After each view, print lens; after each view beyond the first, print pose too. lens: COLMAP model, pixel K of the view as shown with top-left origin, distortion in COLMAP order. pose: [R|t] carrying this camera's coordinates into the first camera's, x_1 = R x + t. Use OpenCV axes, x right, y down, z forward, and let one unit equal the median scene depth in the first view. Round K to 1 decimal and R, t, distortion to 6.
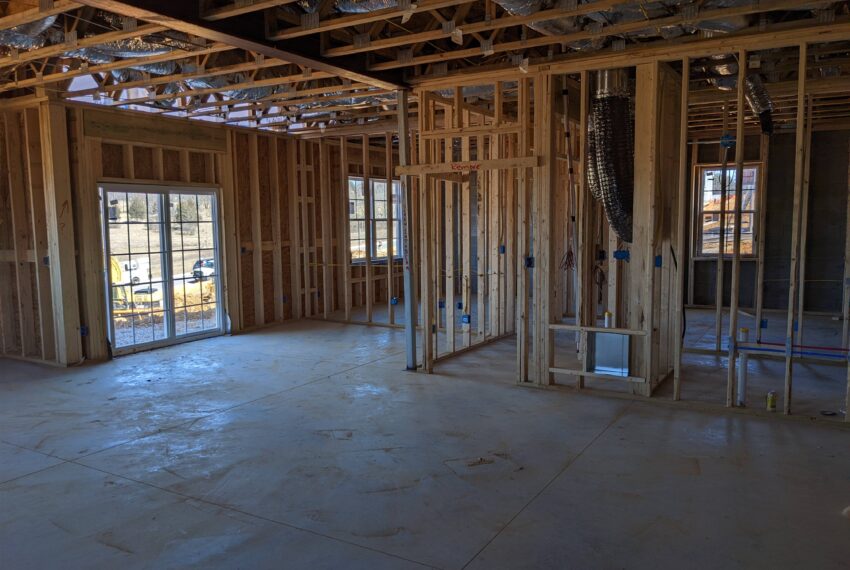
lens RADIAL K [[663.9, 0, 418.8], [0, 663.9, 278.1], [0, 0, 1]] dist [0.042150, -0.022537]
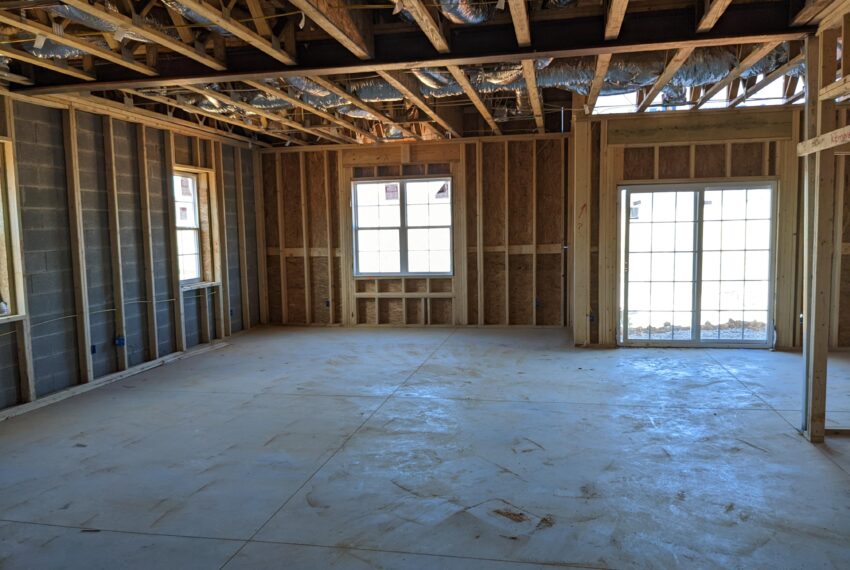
lens RADIAL K [[663.9, 0, 421.3], [0, 663.9, 293.7], [0, 0, 1]] dist [0.042150, -0.022537]
pose [[0.347142, 0.100929, -0.932366, 0.584344], [-0.068099, 0.994280, 0.082276, -0.046011], [0.935337, 0.034931, 0.352030, 0.421876]]
